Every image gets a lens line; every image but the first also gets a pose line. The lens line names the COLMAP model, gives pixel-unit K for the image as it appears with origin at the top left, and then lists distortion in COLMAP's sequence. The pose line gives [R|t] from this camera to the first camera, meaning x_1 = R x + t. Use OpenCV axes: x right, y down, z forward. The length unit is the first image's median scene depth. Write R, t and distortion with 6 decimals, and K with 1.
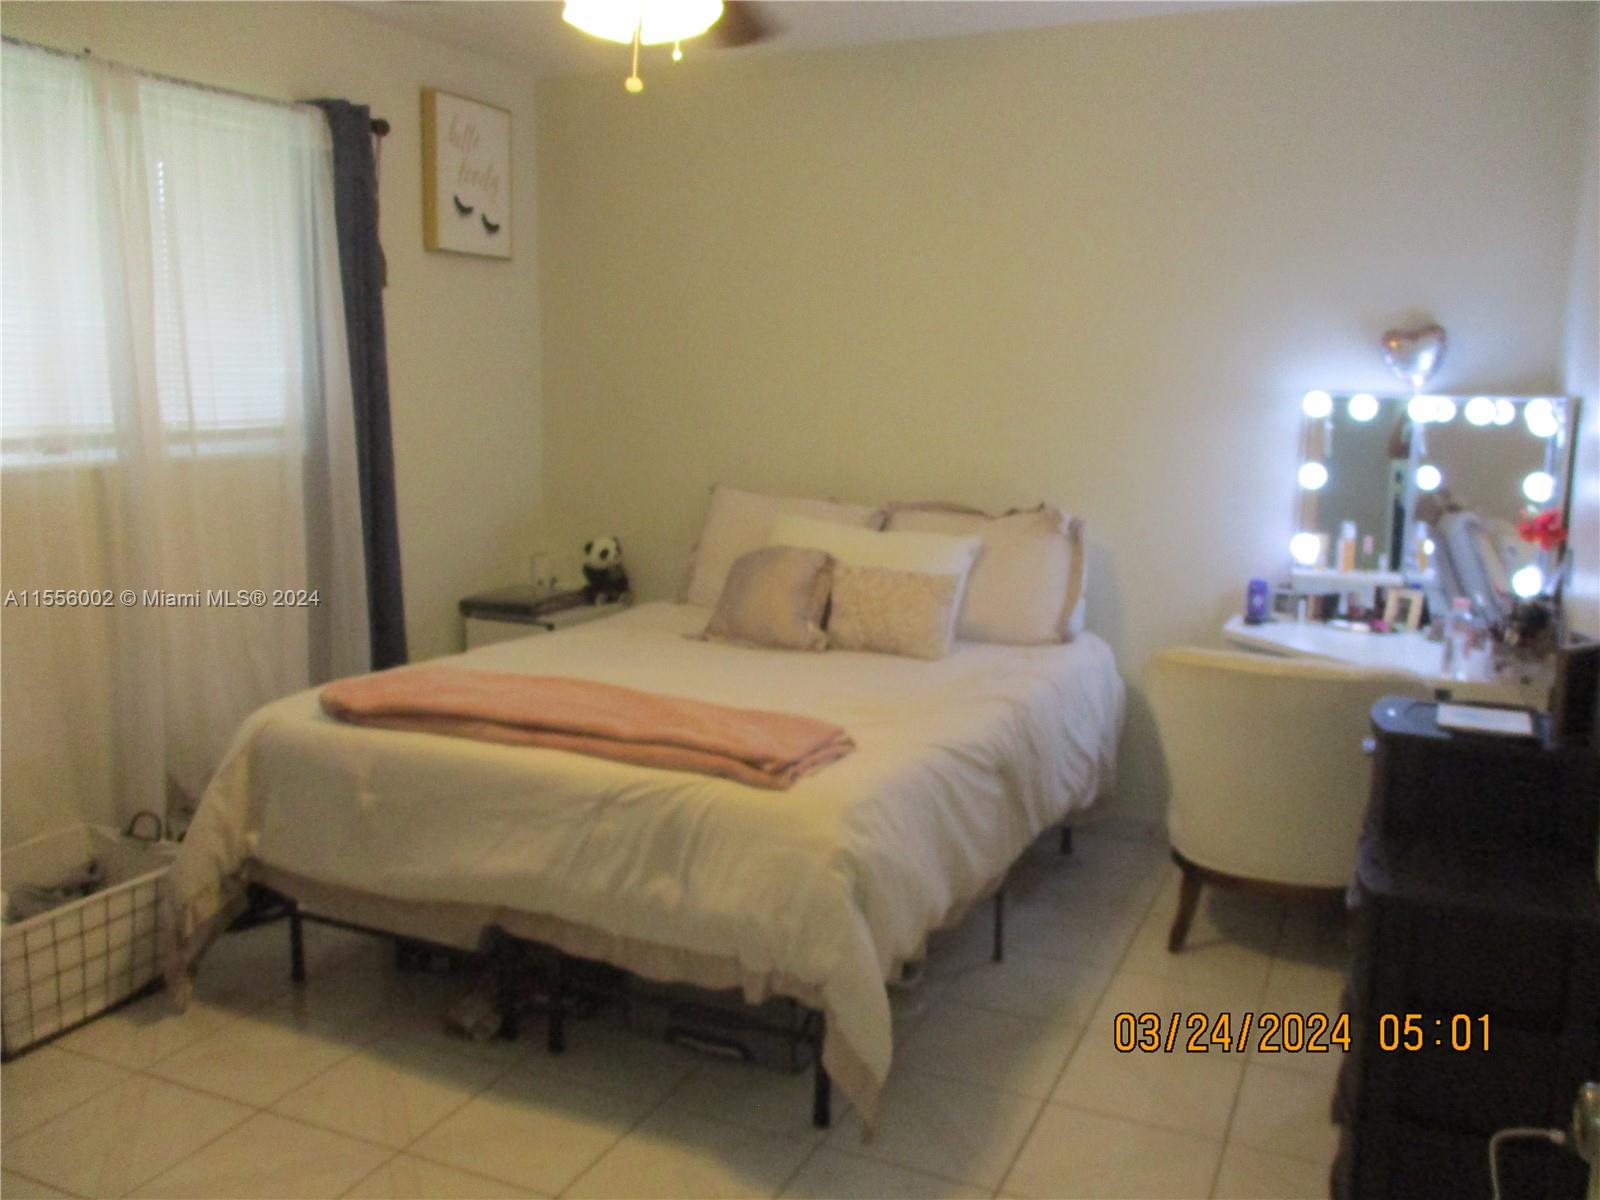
lens RADIAL K [[1402.8, 0, 800.0], [0, 1402.8, 600.0], [0, 0, 1]] dist [-0.037436, 0.002451]
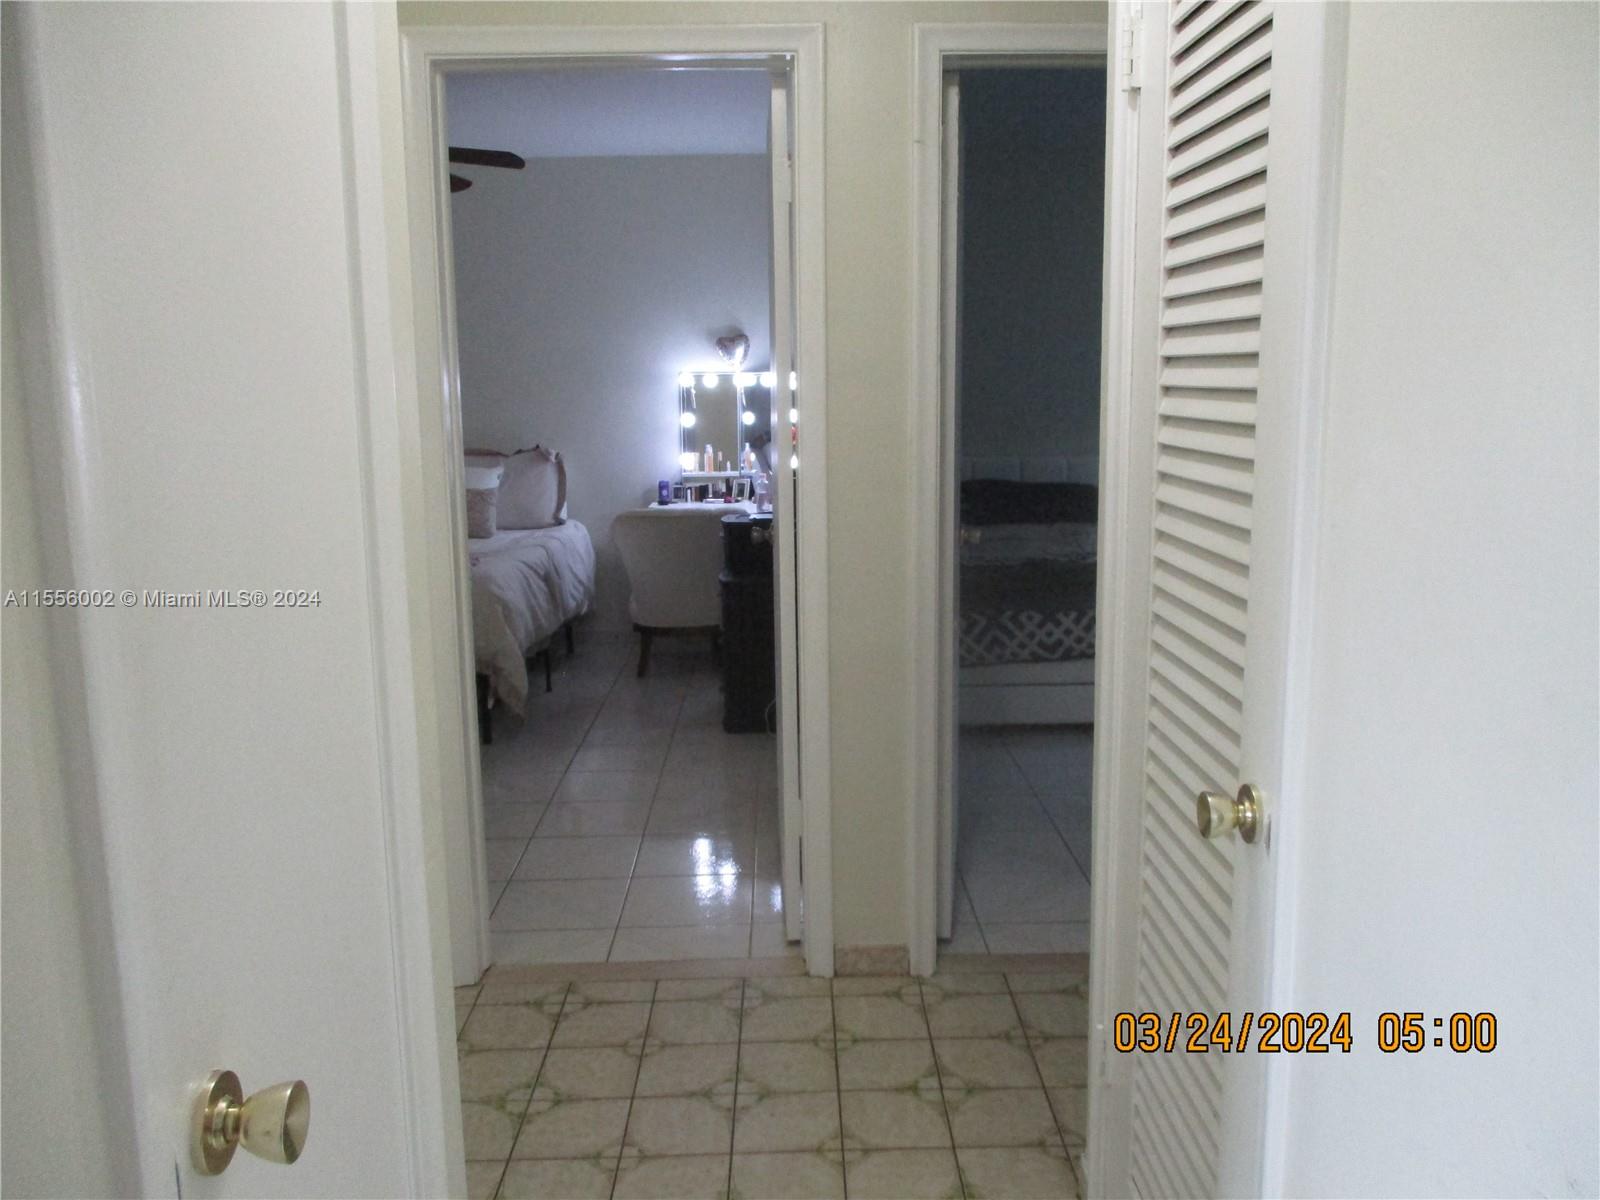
lens RADIAL K [[1402.8, 0, 800.0], [0, 1402.8, 600.0], [0, 0, 1]] dist [-0.037436, 0.002451]
pose [[0.910370, -0.100689, 0.401358, -0.247937], [0.097079, 0.994843, 0.029380, 0.102811], [-0.402247, 0.012217, 0.915450, -0.707852]]
